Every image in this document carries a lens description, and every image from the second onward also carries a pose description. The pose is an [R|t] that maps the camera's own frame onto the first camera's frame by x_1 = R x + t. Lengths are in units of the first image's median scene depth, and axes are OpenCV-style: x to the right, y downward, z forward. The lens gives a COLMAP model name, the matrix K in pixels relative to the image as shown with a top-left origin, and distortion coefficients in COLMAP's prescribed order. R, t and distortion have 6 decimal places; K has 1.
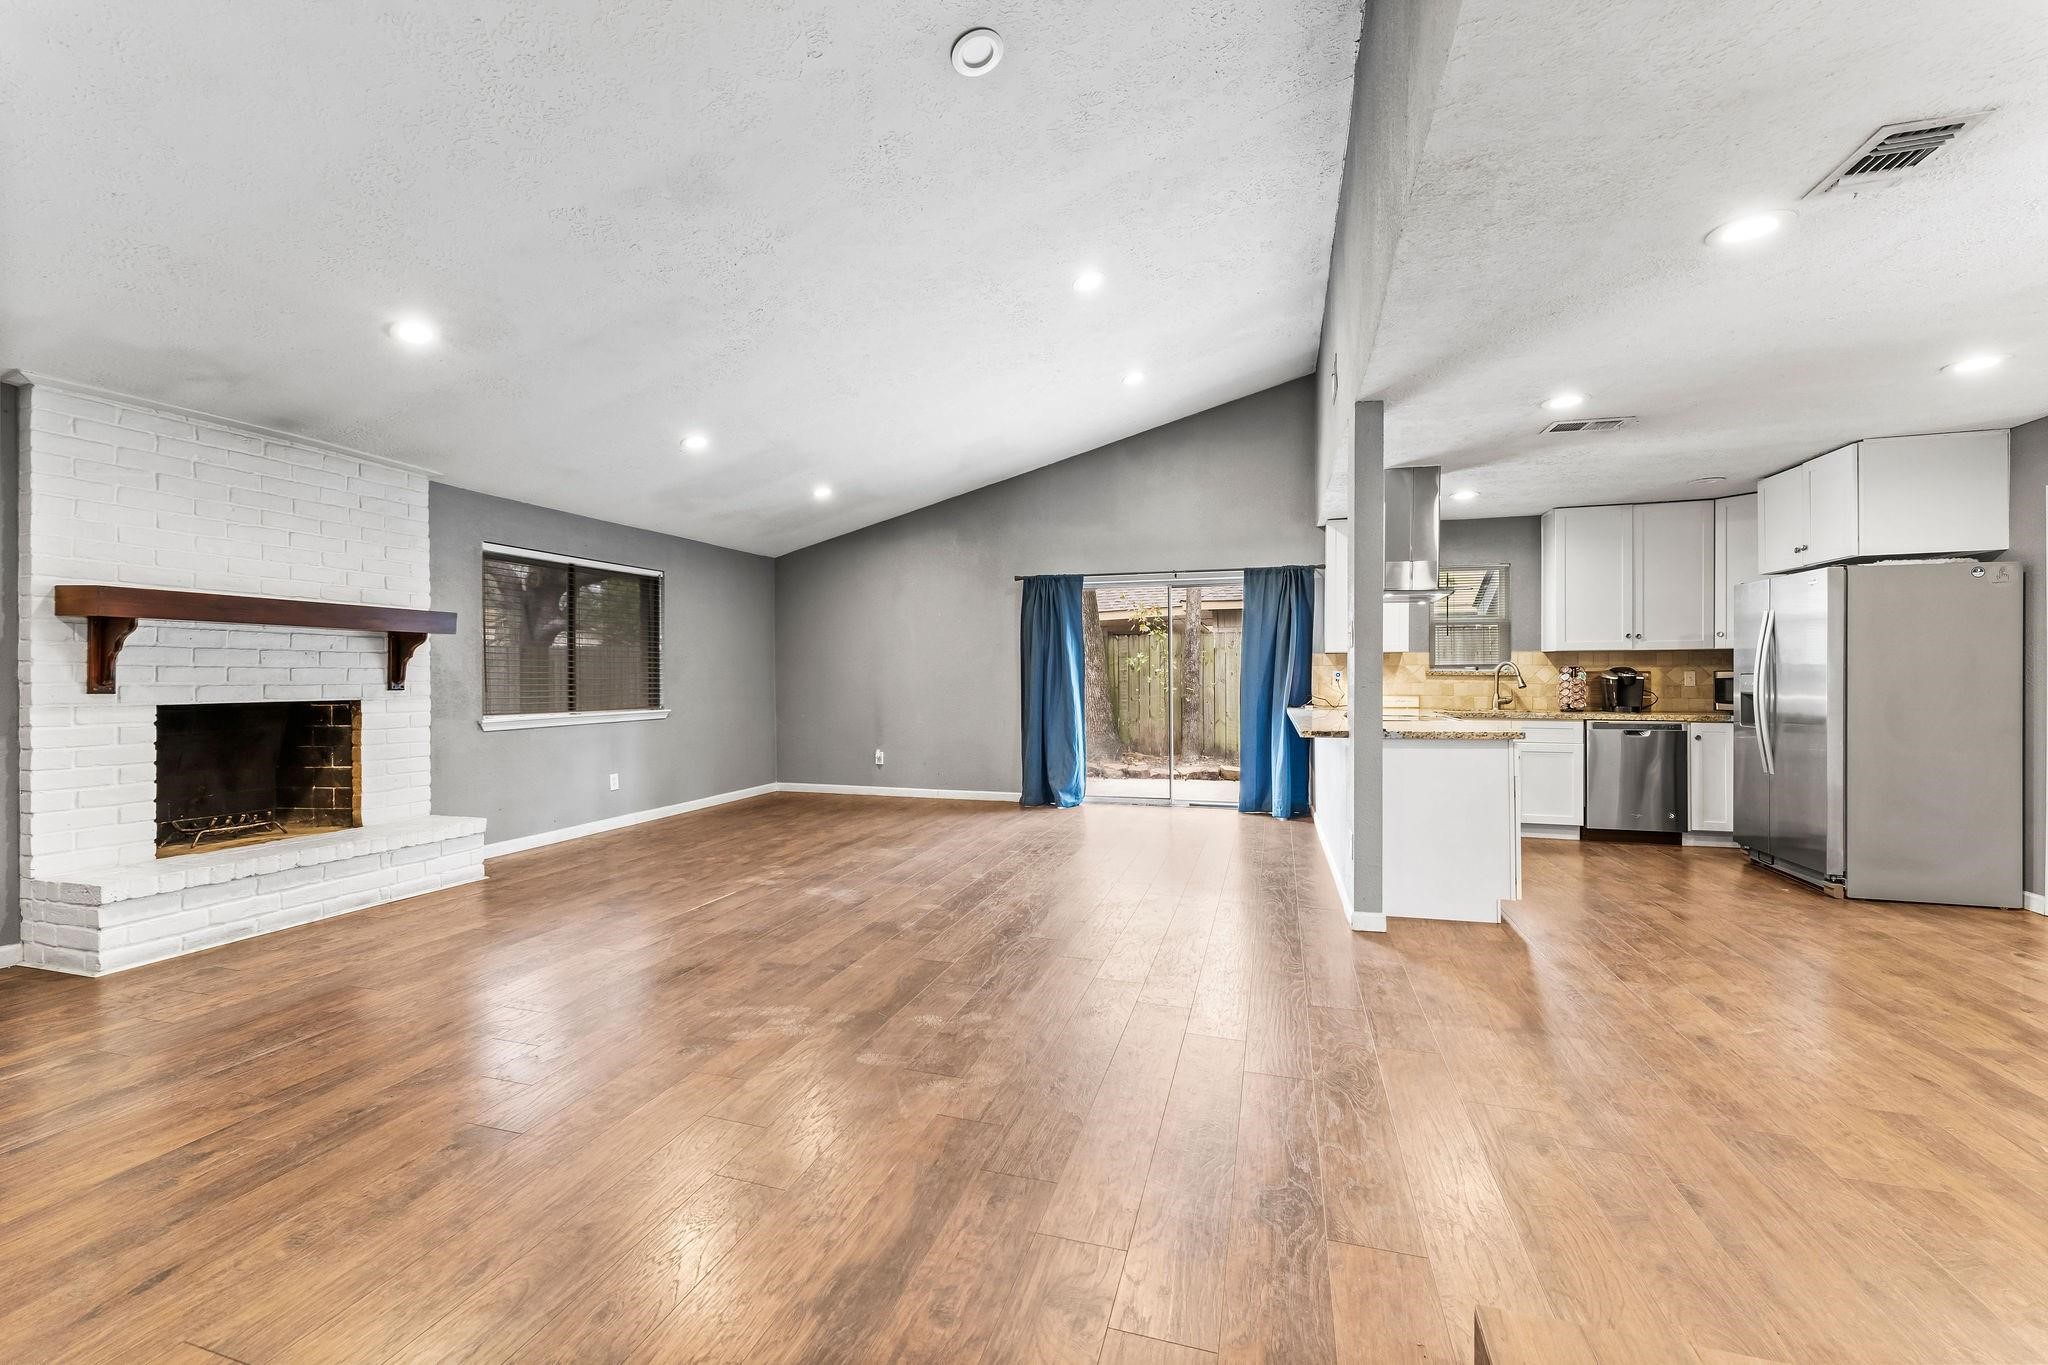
lens RADIAL K [[842.0, 0, 1014.2], [0, 842.0, 680.8], [0, 0, 1]] dist [-0.000844, 0.000151]
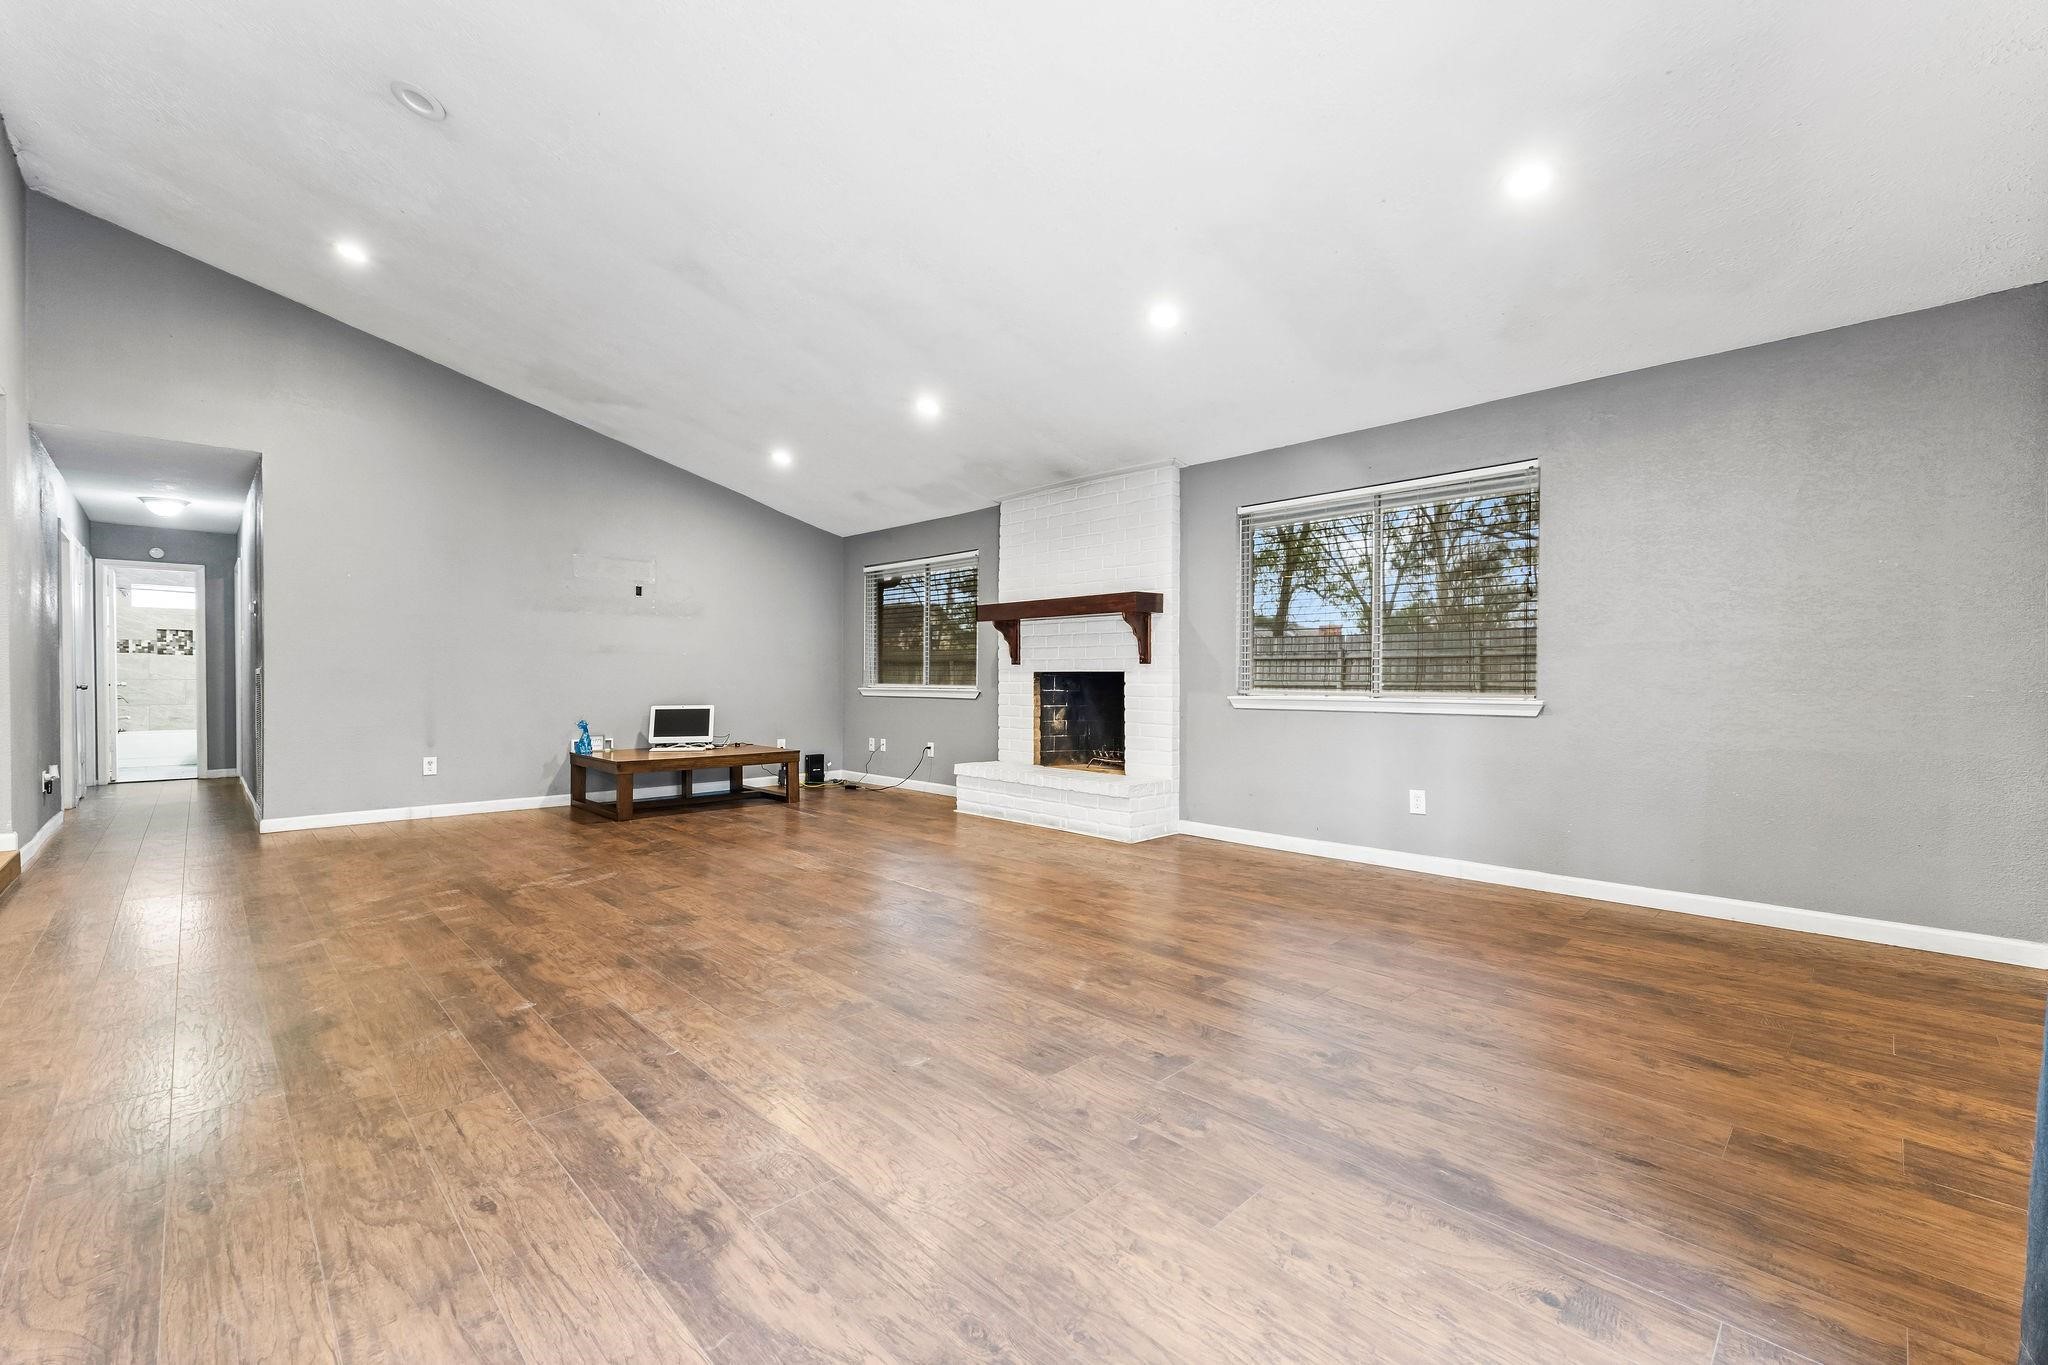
lens RADIAL K [[842.0, 0, 1020.6], [0, 842.0, 681.1], [0, 0, 1]] dist [-0.000844, 0.000151]
pose [[-0.474415, 0.010075, -0.880244, 0.406678], [-0.003359, 0.999907, 0.013255, 0.021911], [0.880295, 0.009245, -0.474337, 1.557059]]
